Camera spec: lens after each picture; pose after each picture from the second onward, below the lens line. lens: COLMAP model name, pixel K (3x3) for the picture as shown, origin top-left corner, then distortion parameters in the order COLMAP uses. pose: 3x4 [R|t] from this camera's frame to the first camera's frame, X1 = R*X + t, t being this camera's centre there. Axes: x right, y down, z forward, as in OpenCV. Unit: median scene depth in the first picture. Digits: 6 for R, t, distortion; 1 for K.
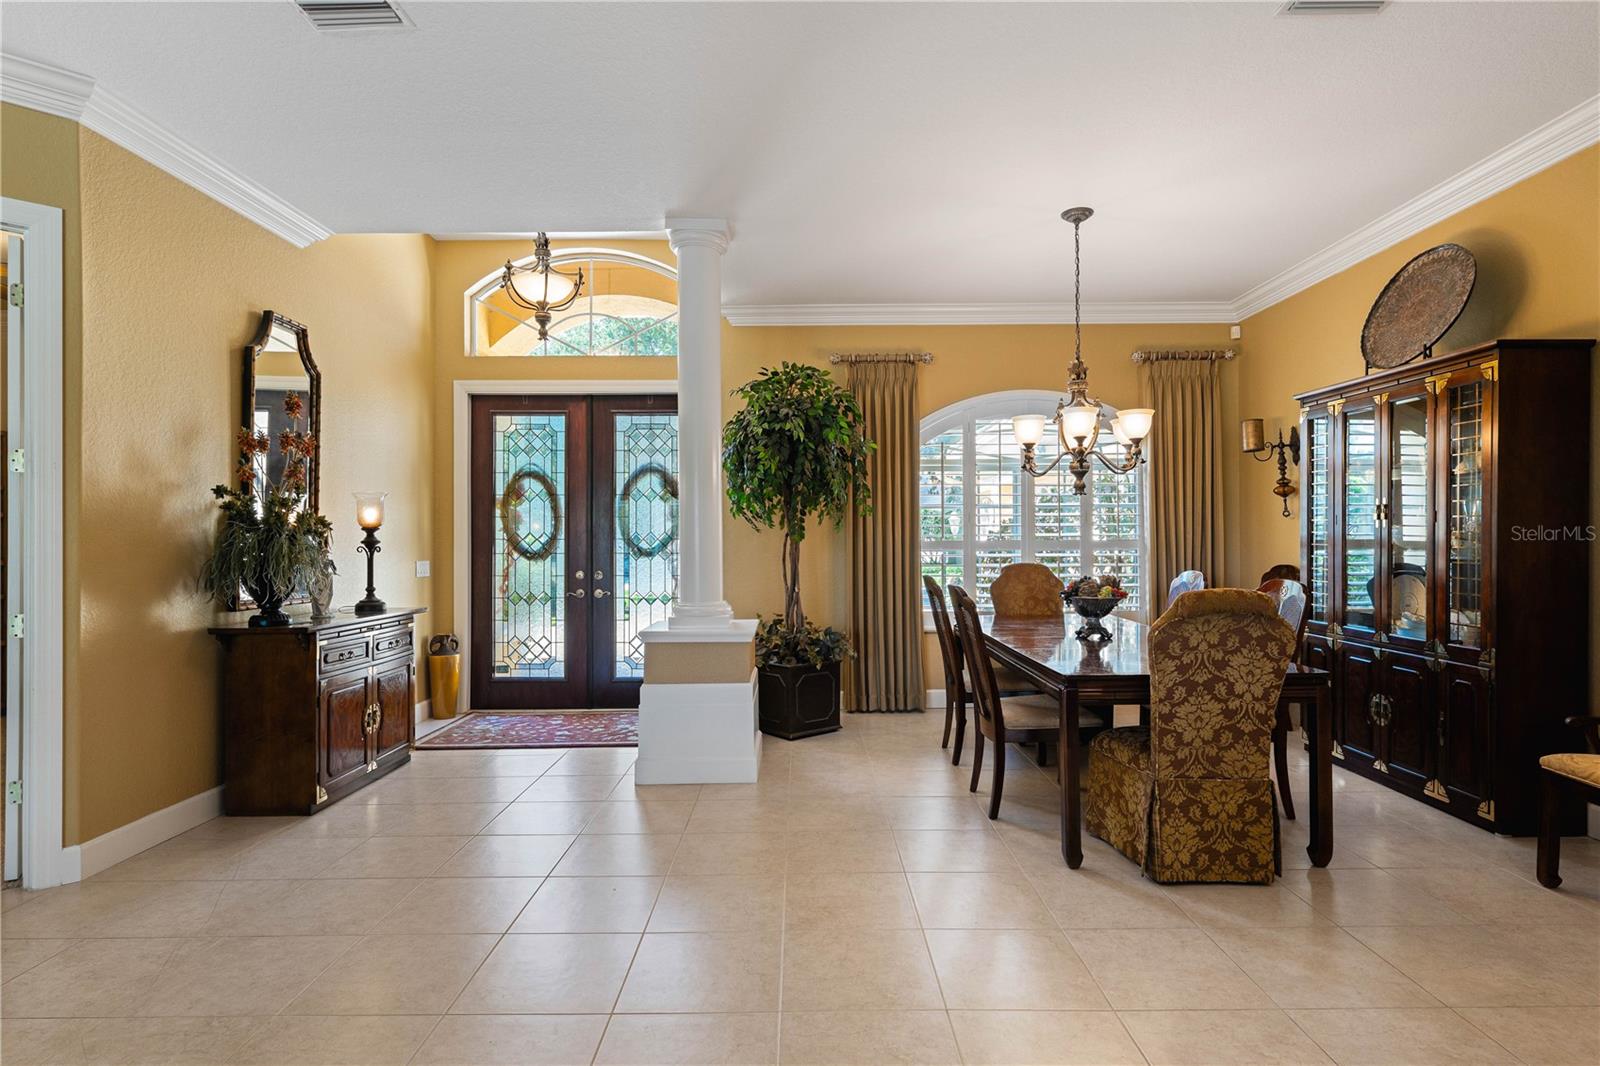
lens RADIAL K [[831.7, 0, 800.0], [0, 831.7, 533.0], [0, 0, 1]] dist [0.001602, -0.000024]
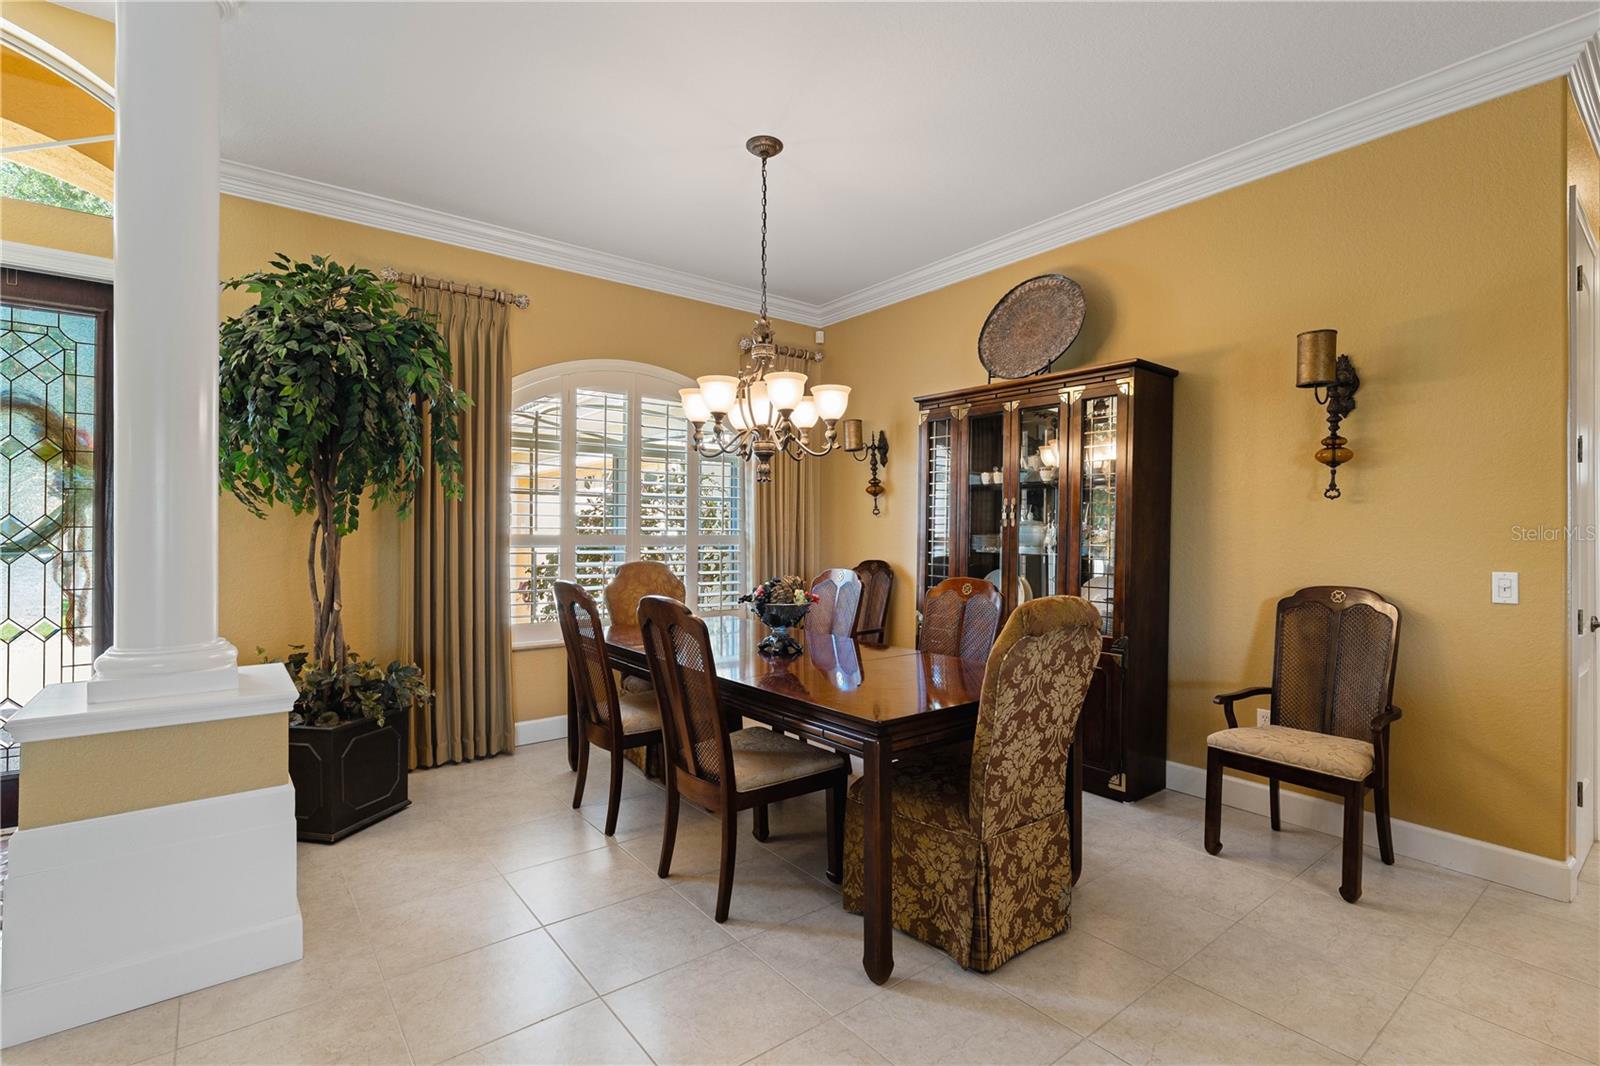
lens RADIAL K [[748.5, 0, 800.0], [0, 748.5, 533.0], [0, 0, 1]] dist [0.000531, -0.000553]
pose [[0.786338, 0.010714, 0.617704, -0.086771], [-0.014724, 0.999891, 0.001402, 0.003958], [-0.617621, -0.010198, 0.786410, 0.329176]]
